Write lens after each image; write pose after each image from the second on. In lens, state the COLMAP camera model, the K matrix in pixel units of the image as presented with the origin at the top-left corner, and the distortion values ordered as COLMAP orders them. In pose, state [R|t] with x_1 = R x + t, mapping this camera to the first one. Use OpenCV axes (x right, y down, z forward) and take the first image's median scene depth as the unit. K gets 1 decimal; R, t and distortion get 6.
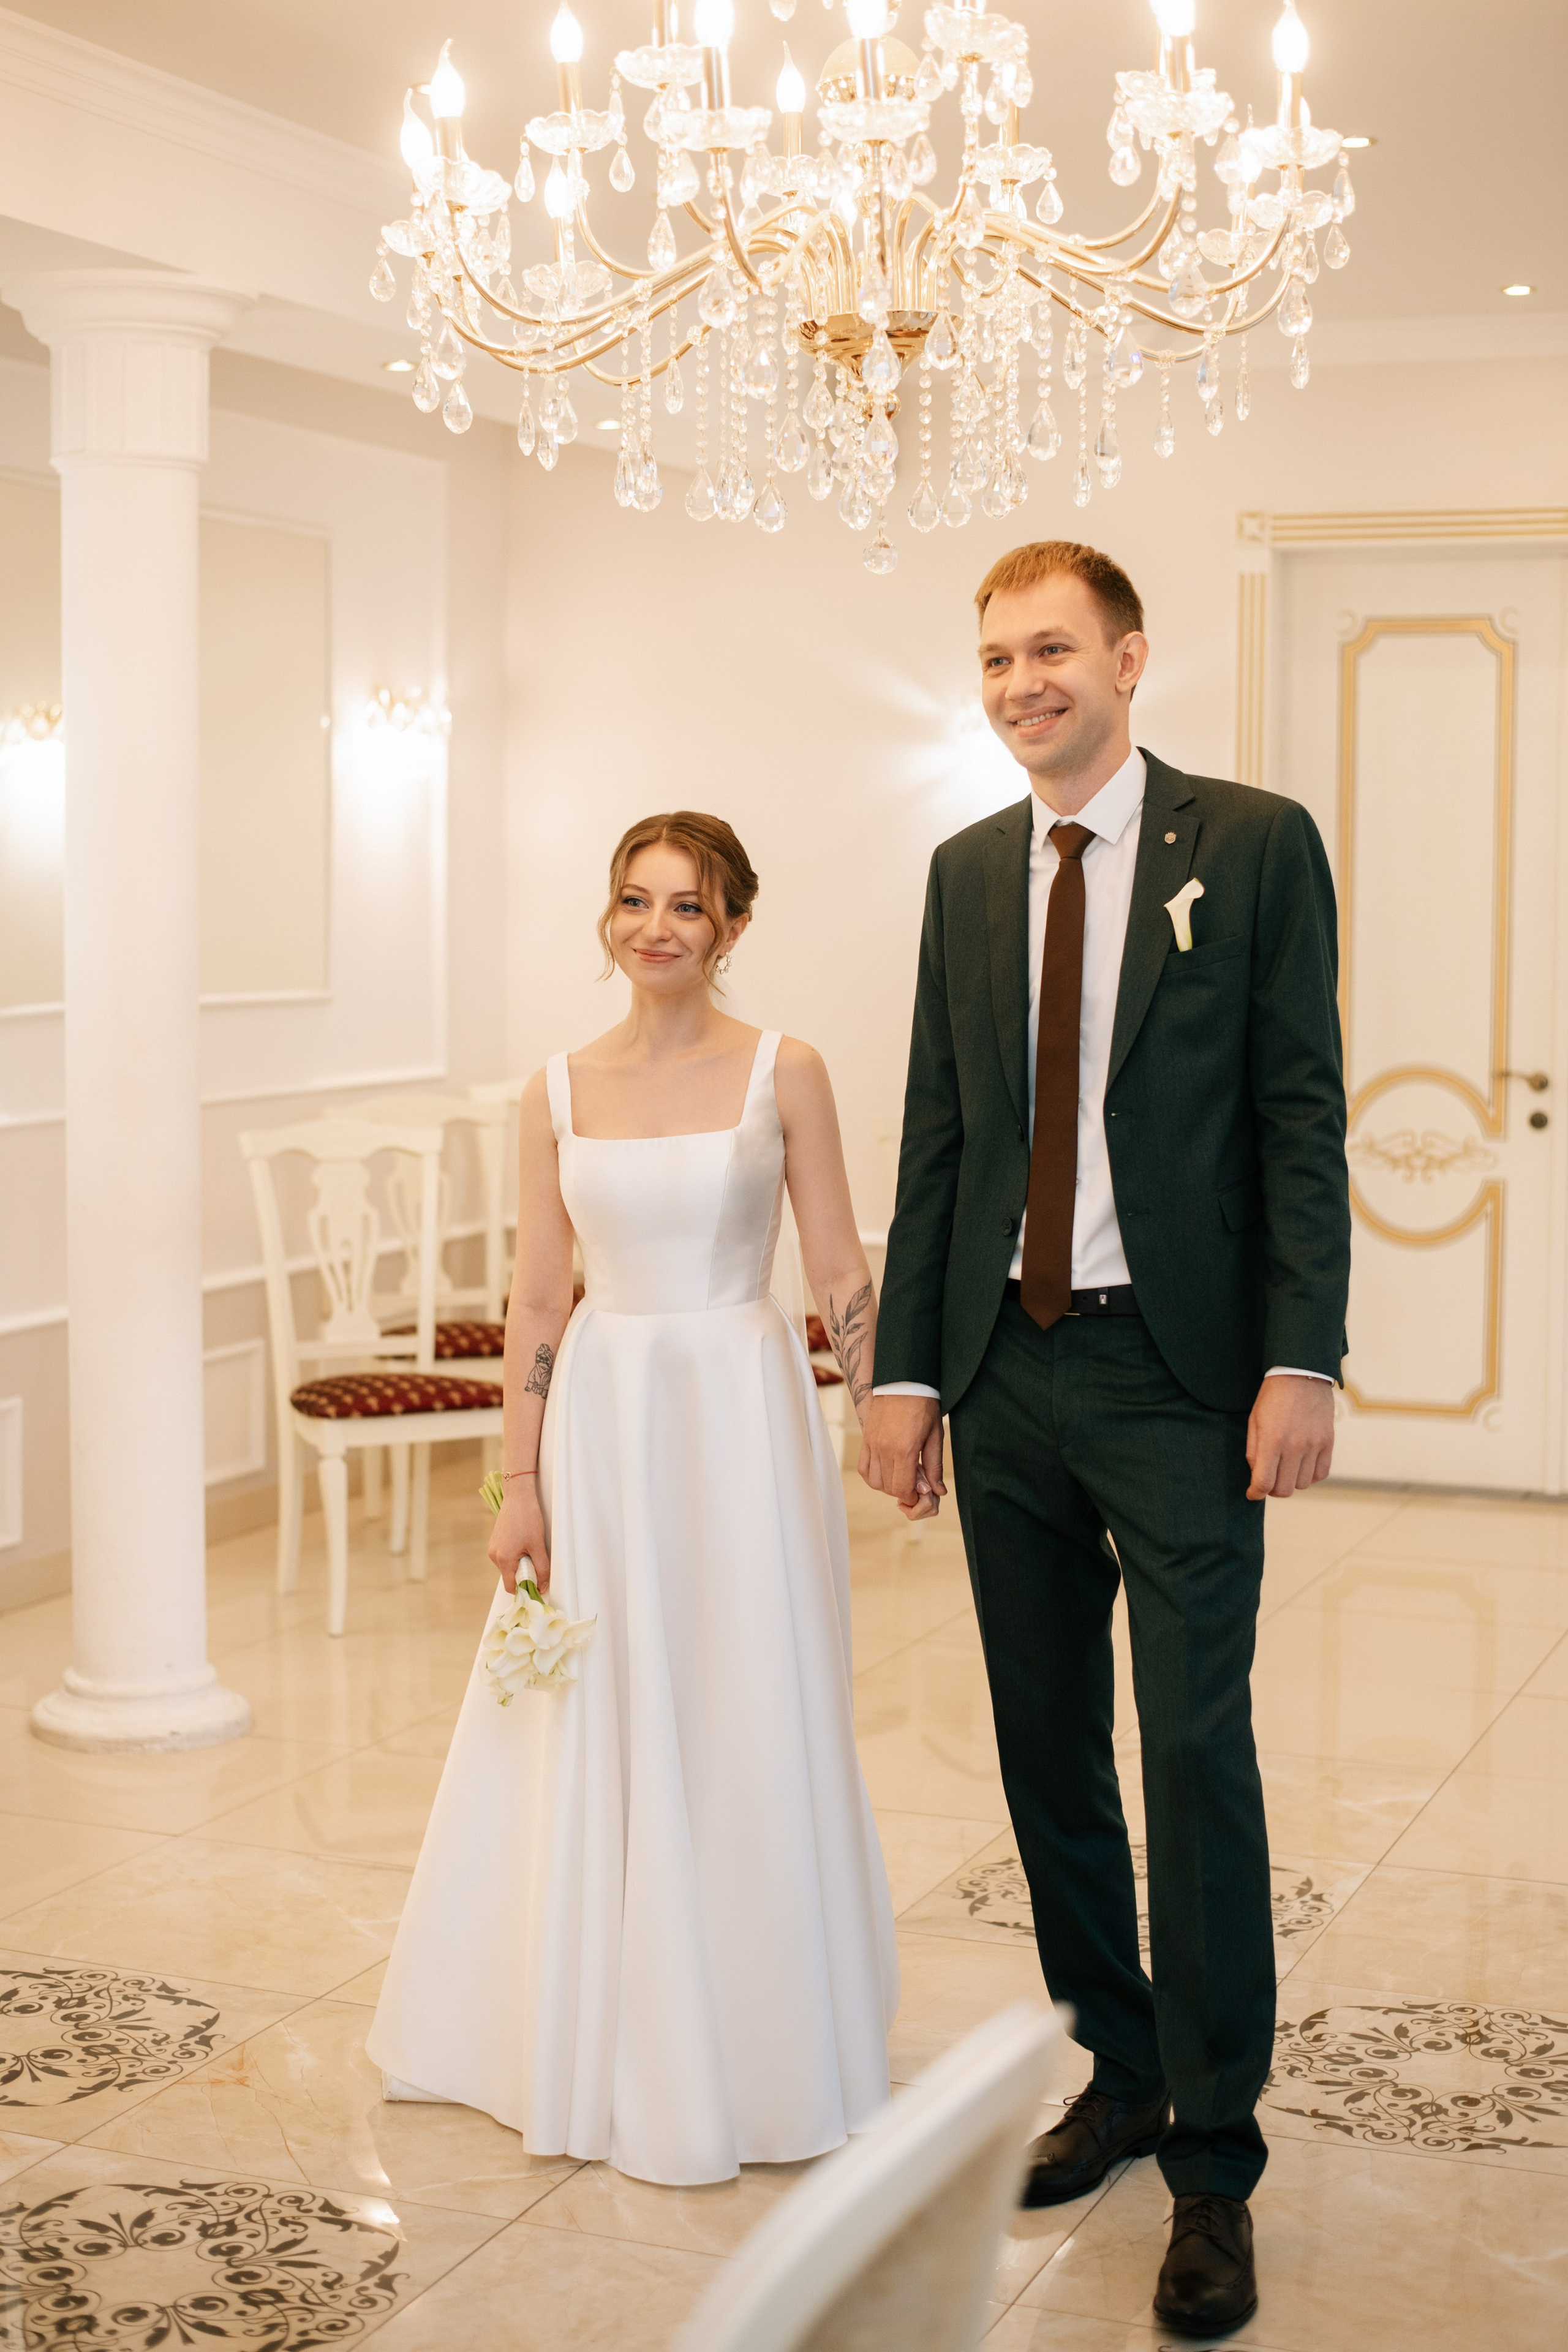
lens RADIAL K [[3631.4, 0, 777.8], [0, 3631.4, 1199.1], [0, 0, 1]] dist [-0.109281, 0.000000]
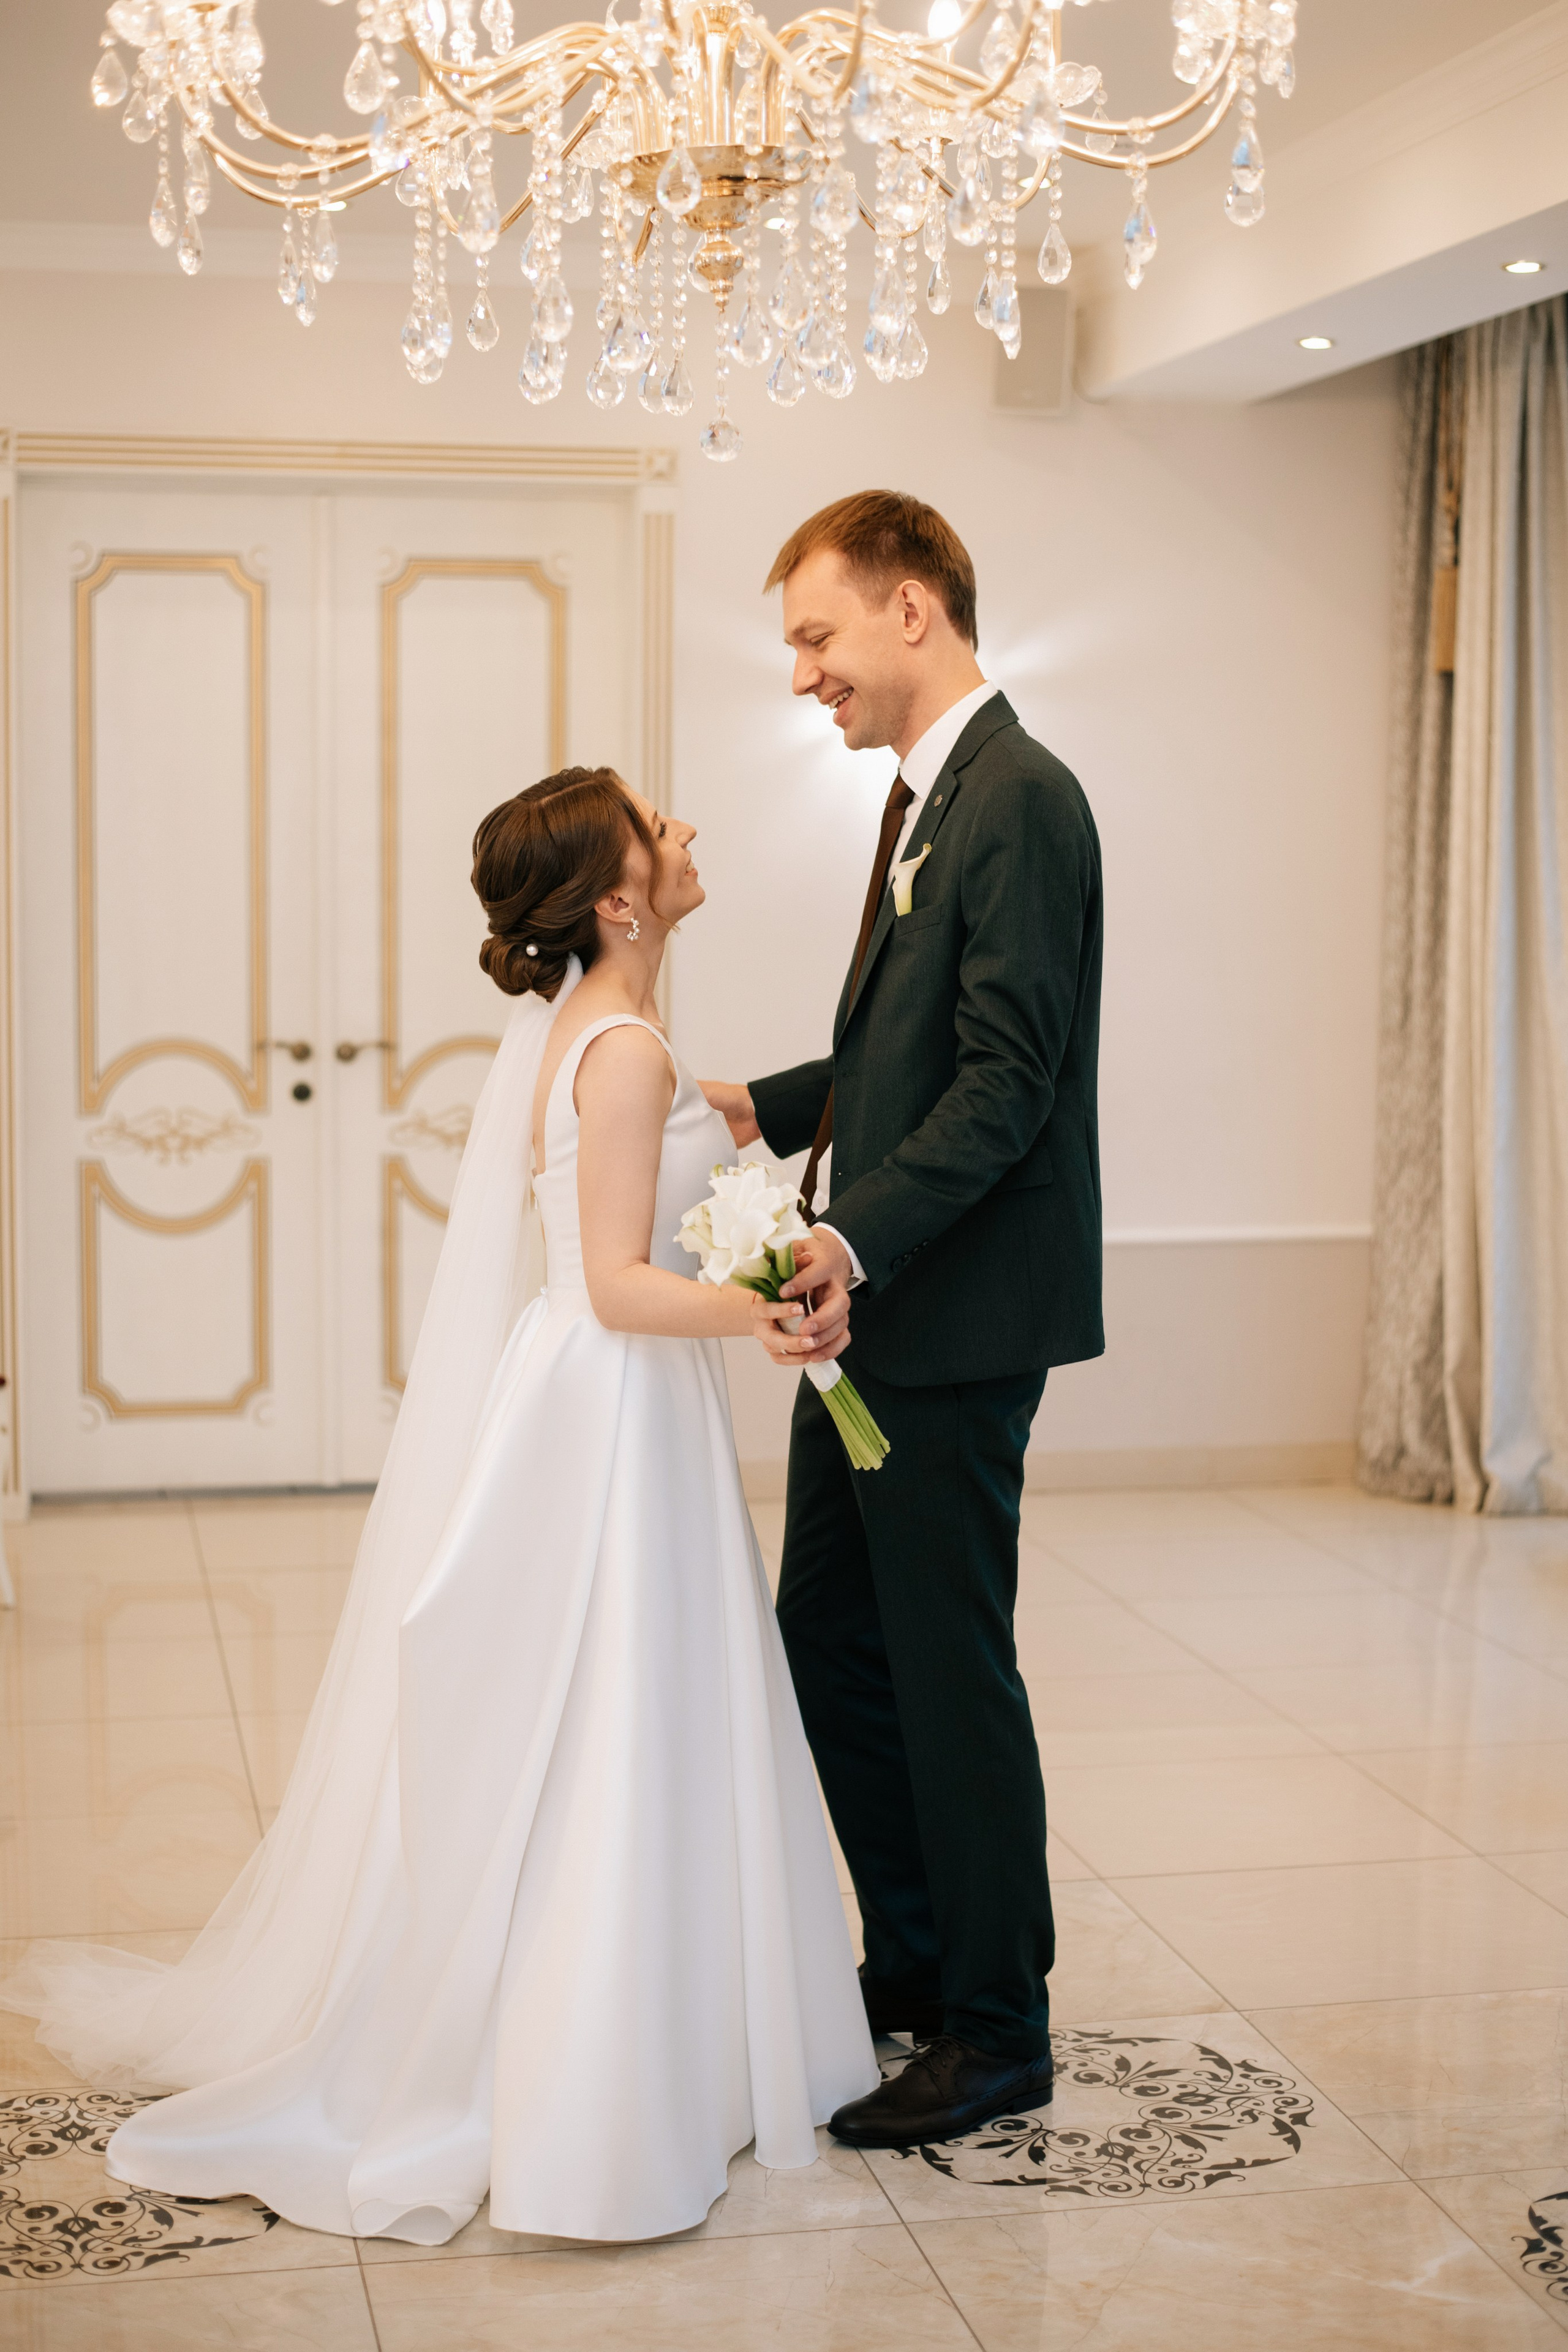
lens RADIAL K [[3631.4, 0, 754.6], [0, 3631.4, 1169.6], [0, 0, 1]] dist [-0.109281, 0.000000]
pose [[0.821314, -0.051960, 0.568105, -0.230392], [0.050942, 0.998545, 0.017681, -0.012295], [-0.568197, 0.014419, 0.822766, 0.156974]]
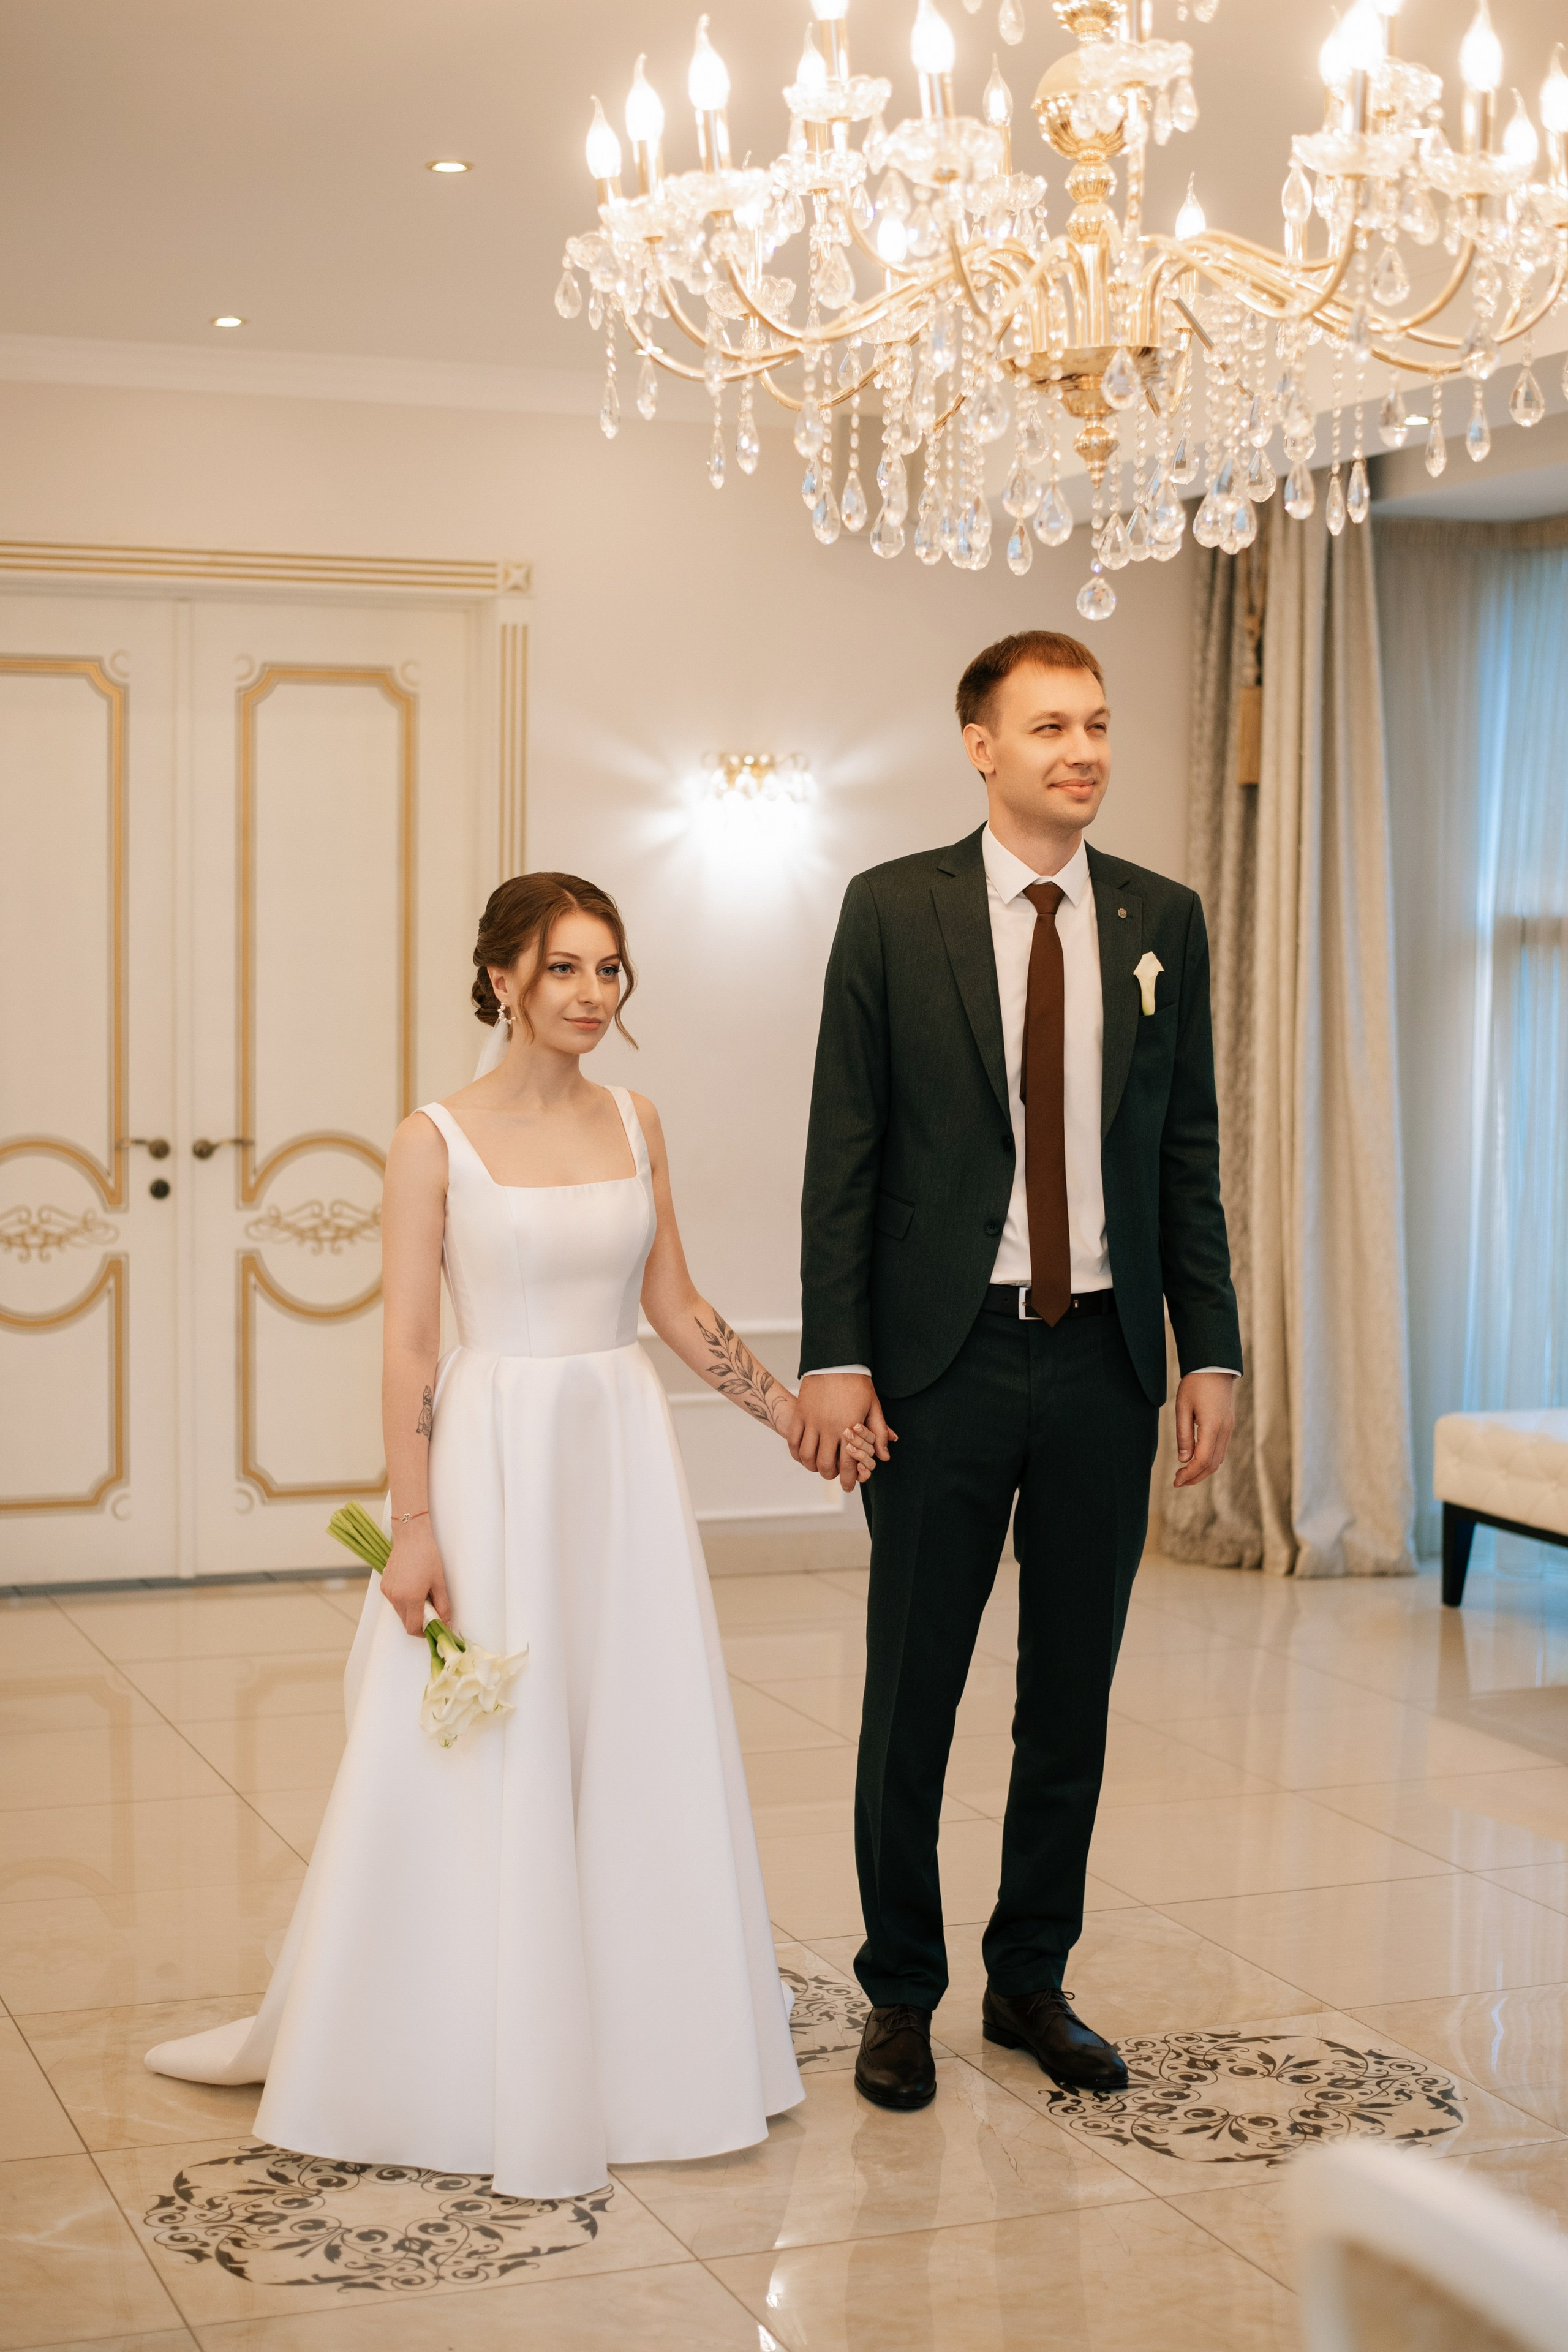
lens RADIAL K [[3631.4, 0, 773.1], [0, 3631.4, 1163.7], [0, 0, 1]] dist [-0.109281, 0.000000]
pose [[0.714497, -0.041335, 0.698416, -0.340395], [0.059054, 0.998254, -0.001333, -0.017603], [-0.697142, 0.042196, 0.715690, 0.204897]]
